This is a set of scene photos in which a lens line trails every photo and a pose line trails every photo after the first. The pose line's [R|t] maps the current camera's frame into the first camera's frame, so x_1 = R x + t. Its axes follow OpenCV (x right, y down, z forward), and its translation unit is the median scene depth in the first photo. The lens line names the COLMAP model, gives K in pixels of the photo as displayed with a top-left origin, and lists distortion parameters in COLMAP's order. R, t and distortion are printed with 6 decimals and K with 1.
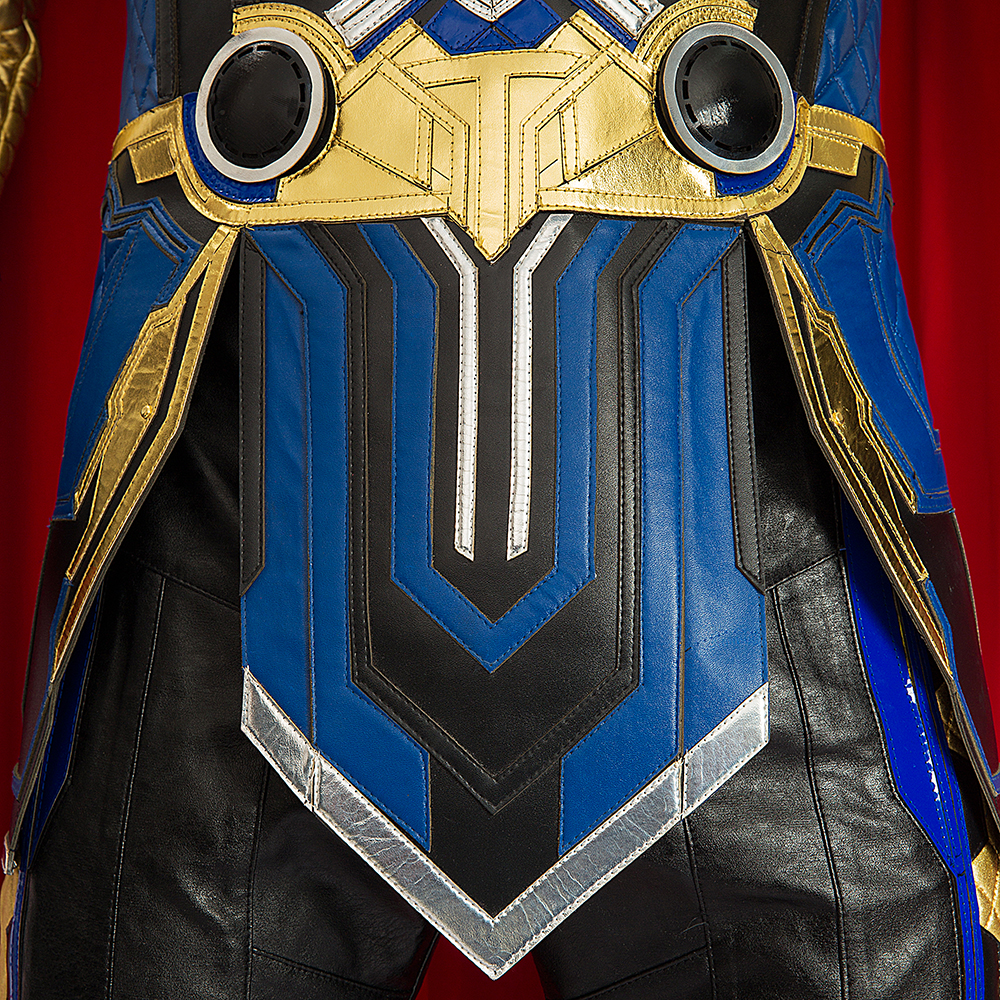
lens RADIAL K [[2351.1, 0, 500.6], [0, 2351.1, 549.4], [0, 0, 1]] dist [0.061569, 0.253116]
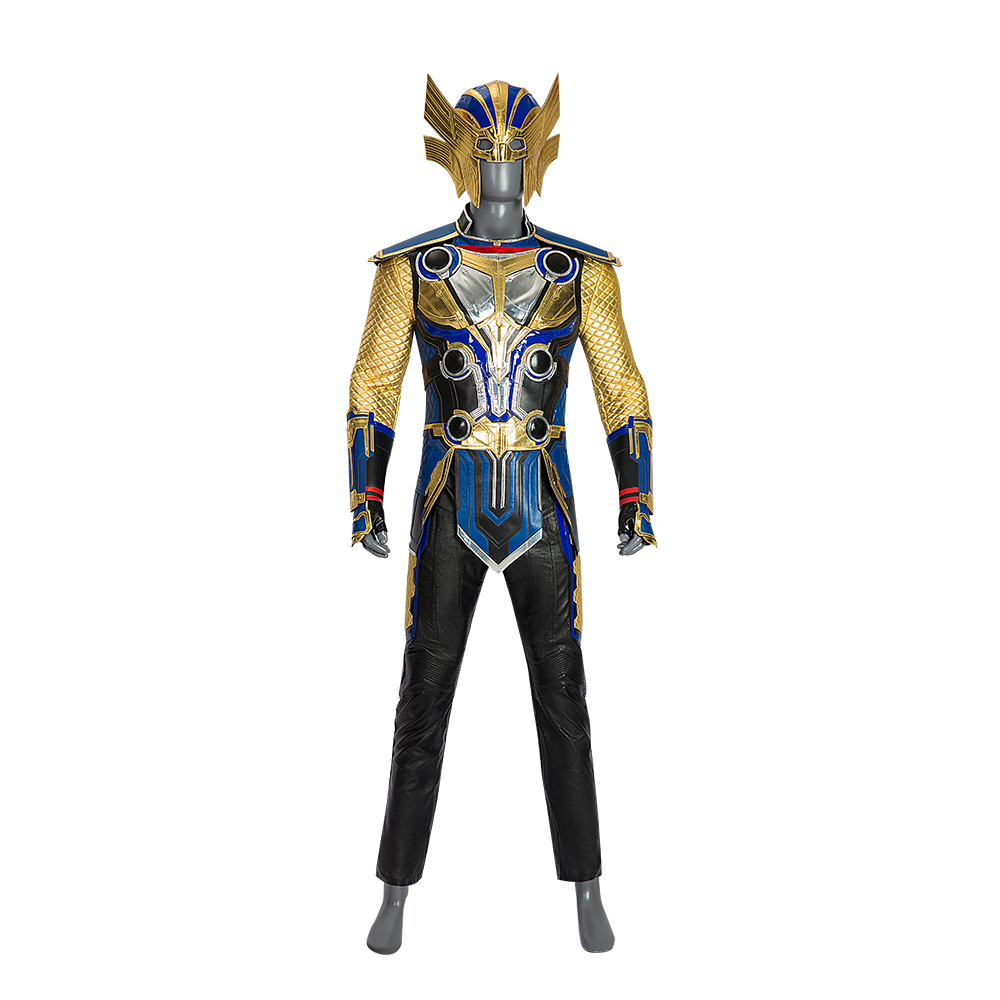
lens RADIAL K [[1720.8, 0, 500.0], [0, 1720.8, 500.0], [0, 0, 1]] dist [-0.003548, -1.210118]
pose [[0.996889, 0.007719, 0.078443, -0.338164], [-0.021003, 0.985226, 0.169967, -0.751234], [-0.075972, -0.171086, 0.982323, -3.292768]]
